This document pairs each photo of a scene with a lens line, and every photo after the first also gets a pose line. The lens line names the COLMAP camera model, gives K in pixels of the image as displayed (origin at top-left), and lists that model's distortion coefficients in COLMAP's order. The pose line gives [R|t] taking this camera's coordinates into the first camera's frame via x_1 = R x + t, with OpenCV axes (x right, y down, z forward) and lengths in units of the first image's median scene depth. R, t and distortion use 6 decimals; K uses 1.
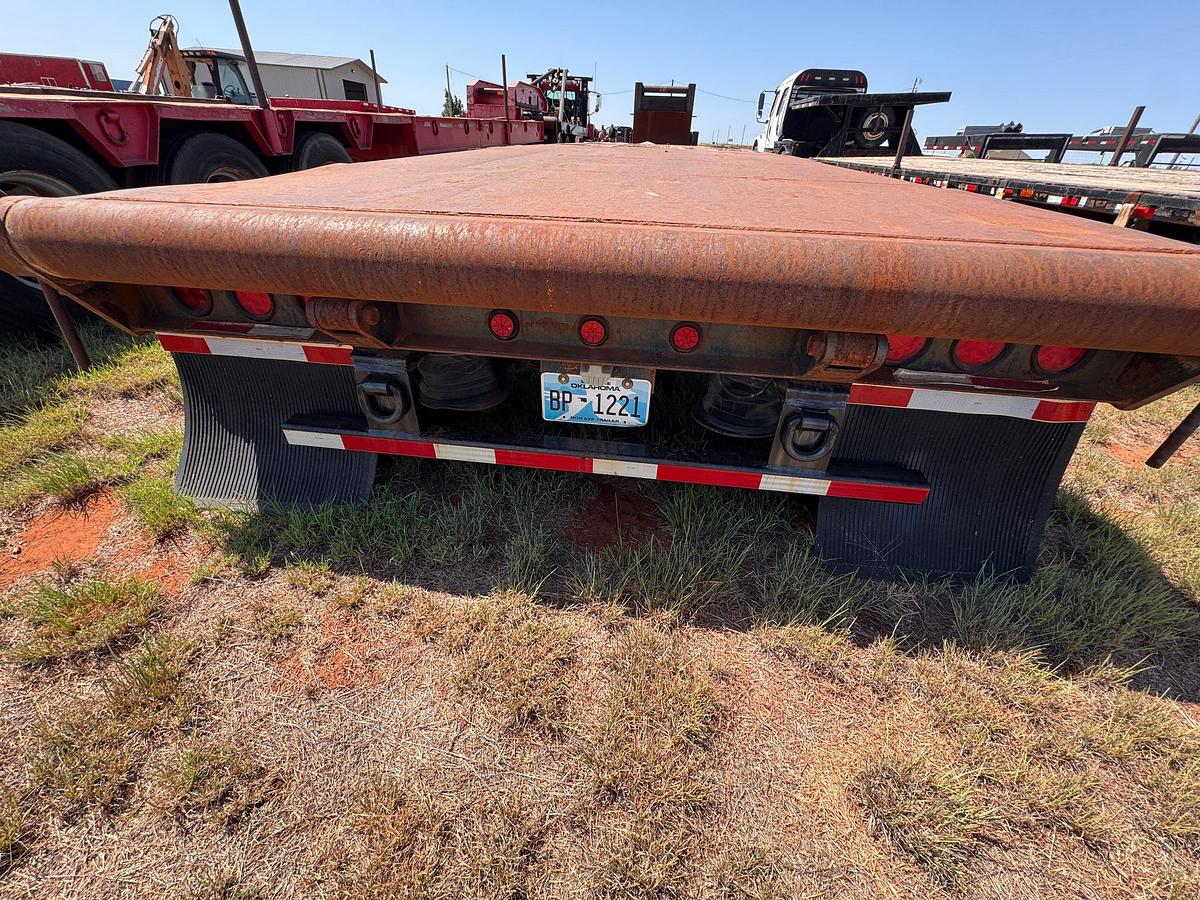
lens RADIAL K [[486.0, 0, 596.9], [0, 486.0, 444.8], [0, 0, 1]] dist [-0.001875, -0.000266]
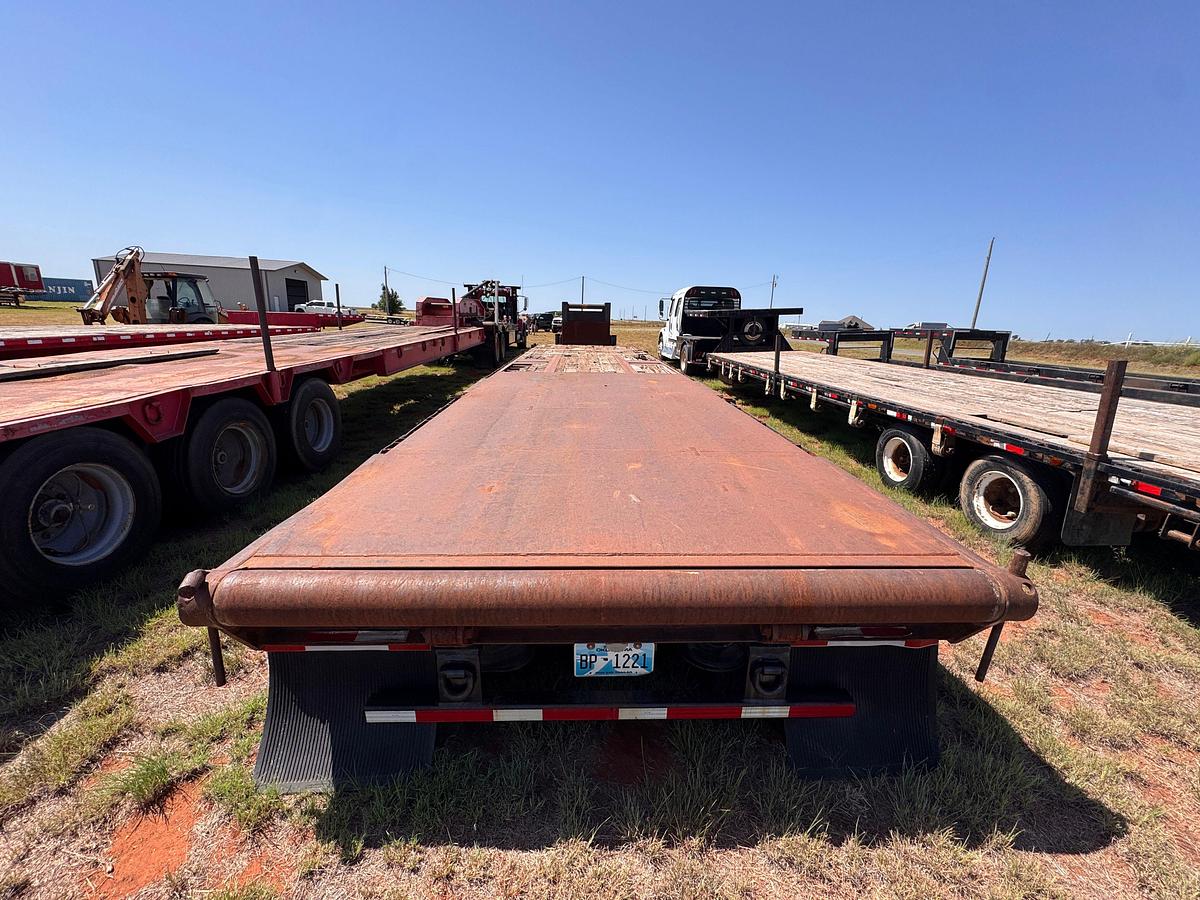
lens RADIAL K [[486.0, 0, 596.9], [0, 486.0, 444.8], [0, 0, 1]] dist [-0.001875, -0.000266]
pose [[0.988117, -0.053409, 0.144123, -0.213432], [0.093948, 0.952000, -0.291324, -0.268548], [-0.121646, 0.301403, 0.945705, -0.451772]]
